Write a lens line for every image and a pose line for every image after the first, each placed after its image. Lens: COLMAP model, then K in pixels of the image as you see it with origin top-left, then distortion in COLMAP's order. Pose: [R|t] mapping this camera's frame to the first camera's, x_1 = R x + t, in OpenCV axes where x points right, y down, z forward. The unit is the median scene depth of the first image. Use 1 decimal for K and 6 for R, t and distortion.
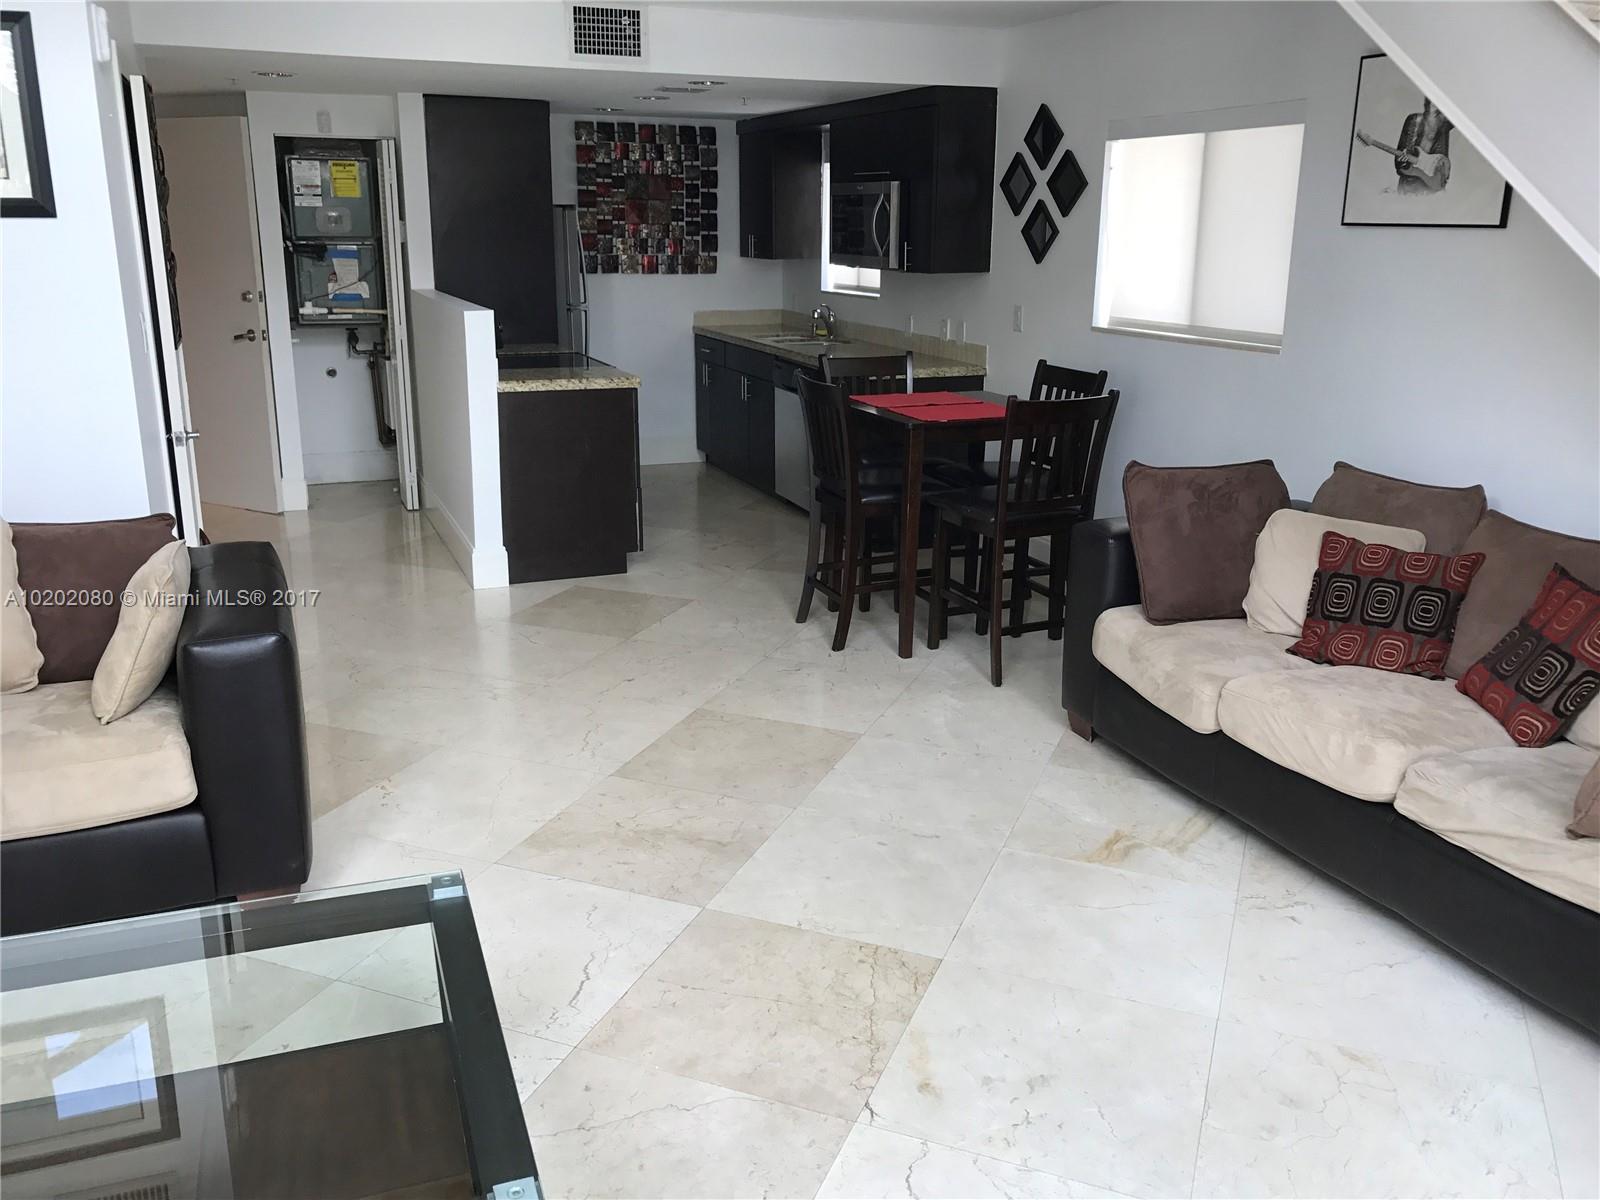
lens RADIAL K [[1399.7, 0, 800.0], [0, 1399.7, 600.0], [0, 0, 1]] dist [0.048834, 0.000625]
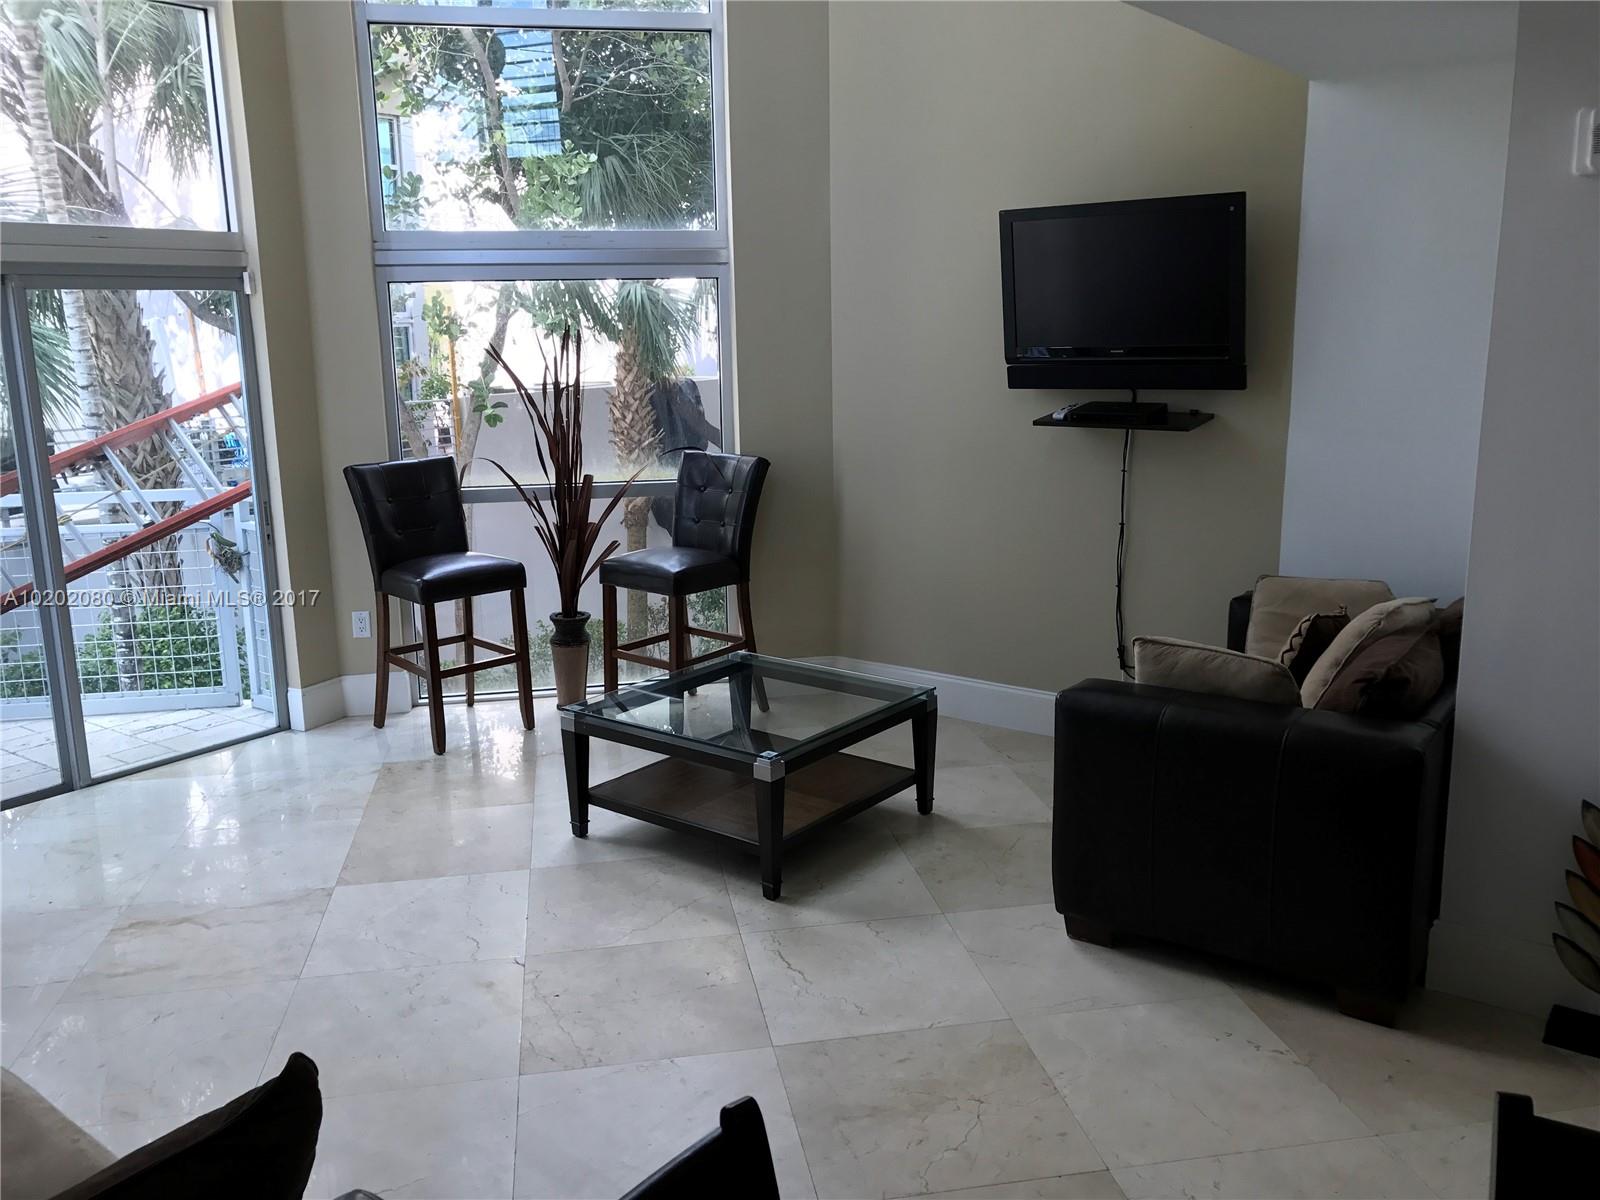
lens RADIAL K [[1303.8, 0, 775.6], [0, 1303.8, 585.7], [0, 0, 1]] dist [-0.018780, 0.112762]
pose [[-0.860000, 0.109519, -0.498403, 0.287966], [-0.125663, 0.901168, 0.414855, -0.371871], [0.494579, 0.419406, -0.761242, 1.275359]]
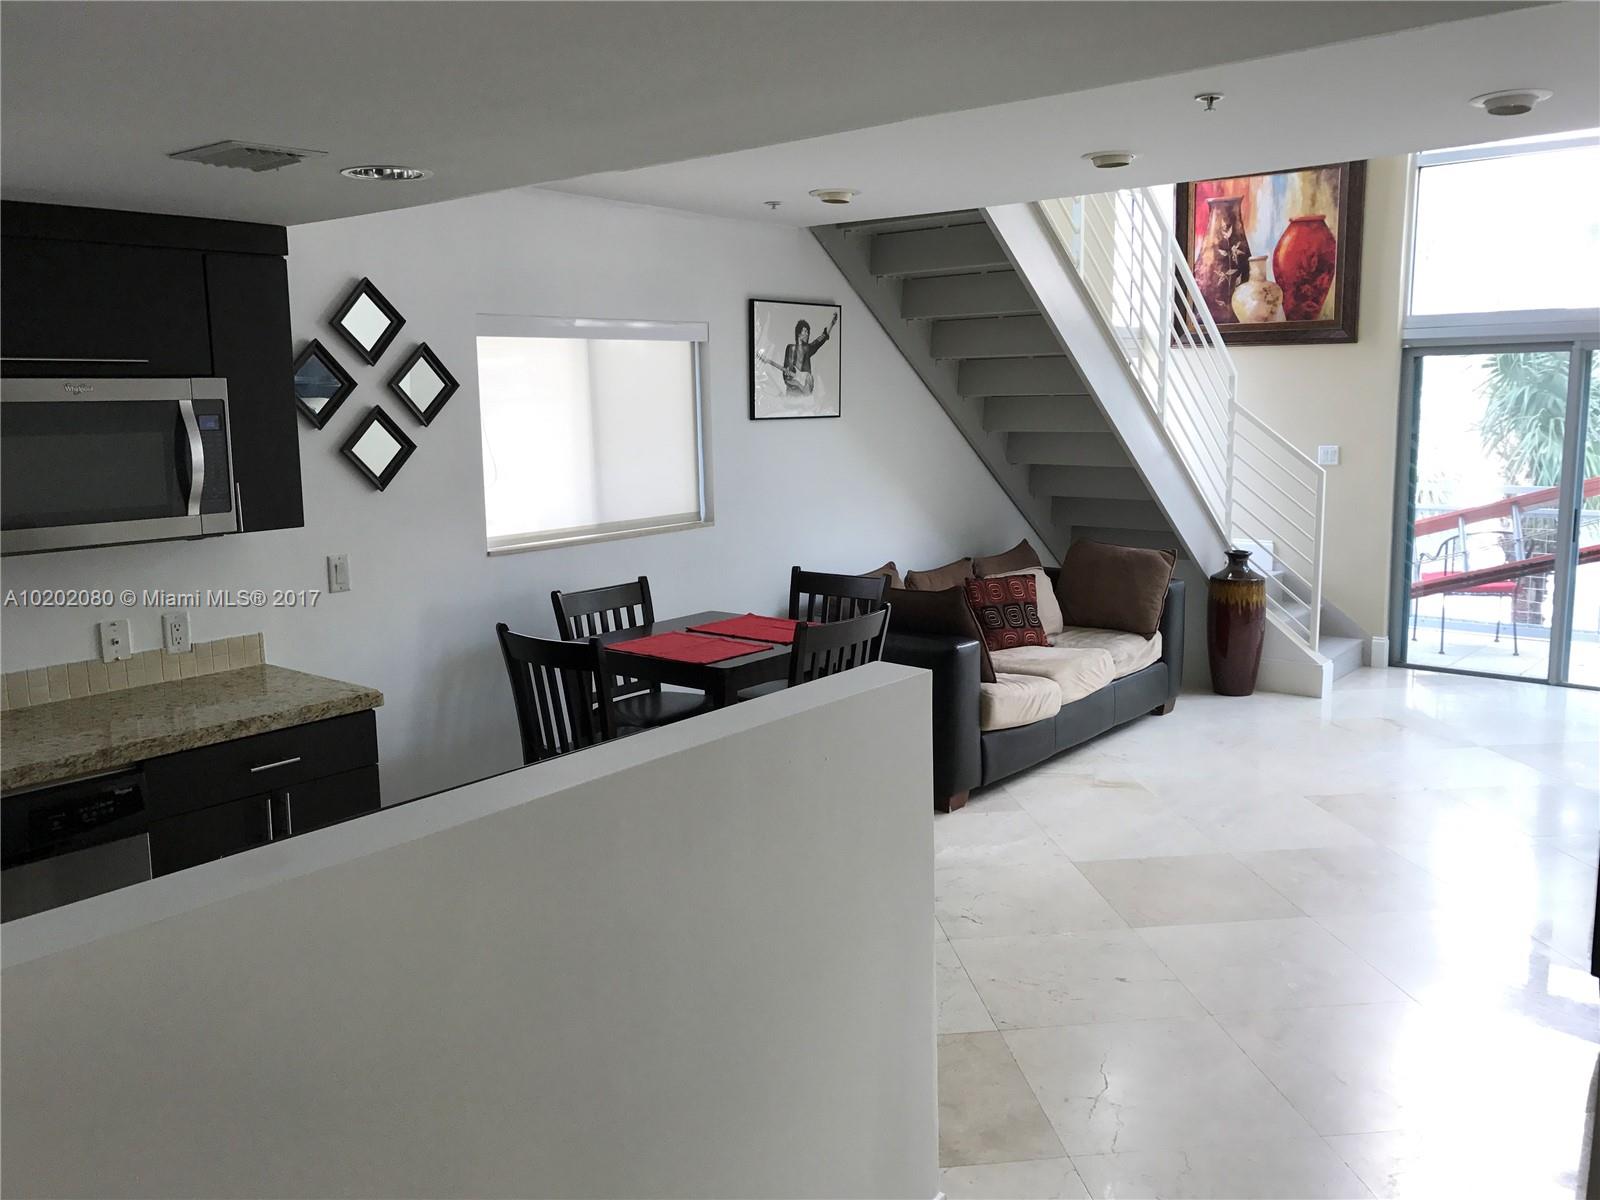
lens RADIAL K [[1293.5, 0, 800.0], [0, 1293.5, 600.0], [0, 0, 1]] dist [0.028630, -0.005570]
pose [[-0.484260, -0.147607, 0.862383, -0.762936], [0.238500, 0.926067, 0.292434, -0.485844], [-0.841790, 0.347292, -0.413253, 1.634031]]
